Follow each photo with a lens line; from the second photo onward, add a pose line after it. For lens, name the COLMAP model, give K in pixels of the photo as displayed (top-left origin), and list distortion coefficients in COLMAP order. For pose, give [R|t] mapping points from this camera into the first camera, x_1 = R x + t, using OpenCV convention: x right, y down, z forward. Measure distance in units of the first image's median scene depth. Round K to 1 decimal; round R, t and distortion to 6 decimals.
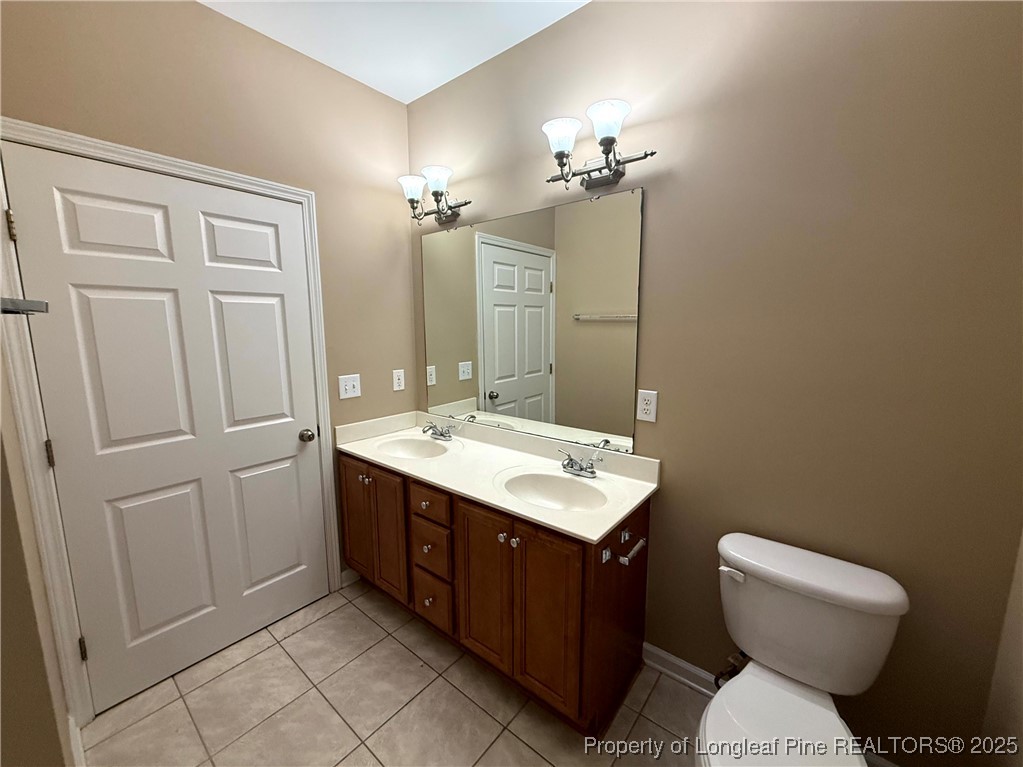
lens RADIAL K [[406.6, 0, 509.3], [0, 406.6, 384.2], [0, 0, 1]] dist [0.001549, -0.000293]
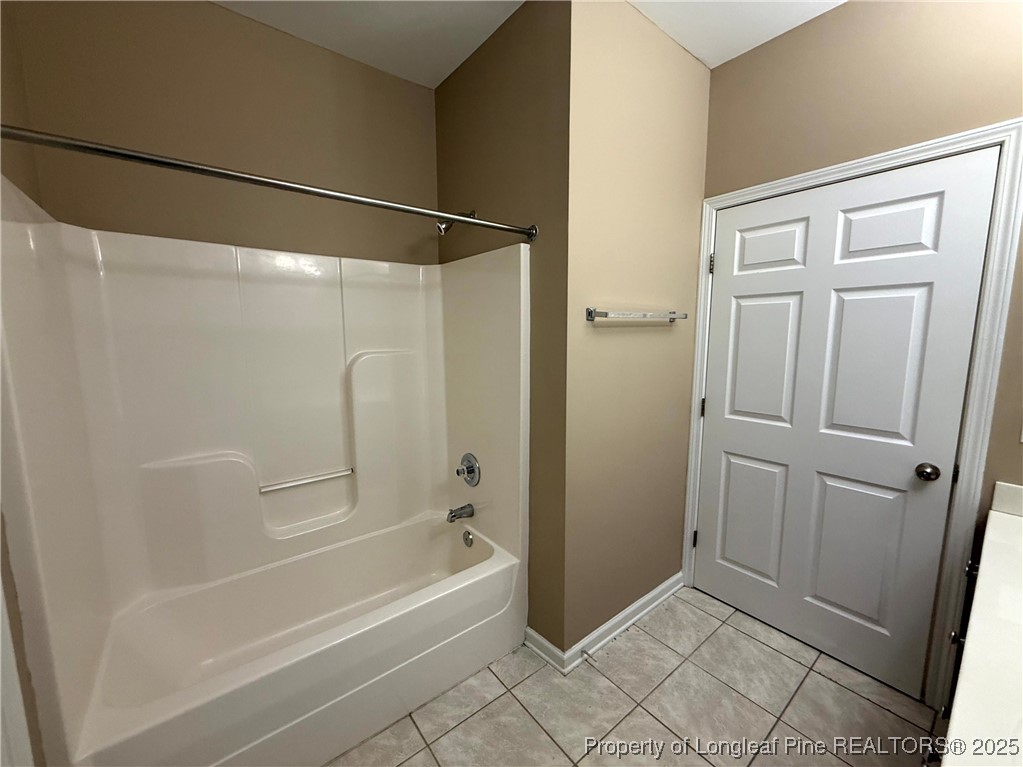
lens RADIAL K [[442.1, 0, 511.5], [0, 442.1, 383.5], [0, 0, 1]] dist [-0.007879, -0.000287]
pose [[-0.256822, 0.124441, -0.958414, 0.526709], [-0.123769, 0.979275, 0.160315, -0.079395], [0.958501, 0.159794, -0.236098, 0.537219]]
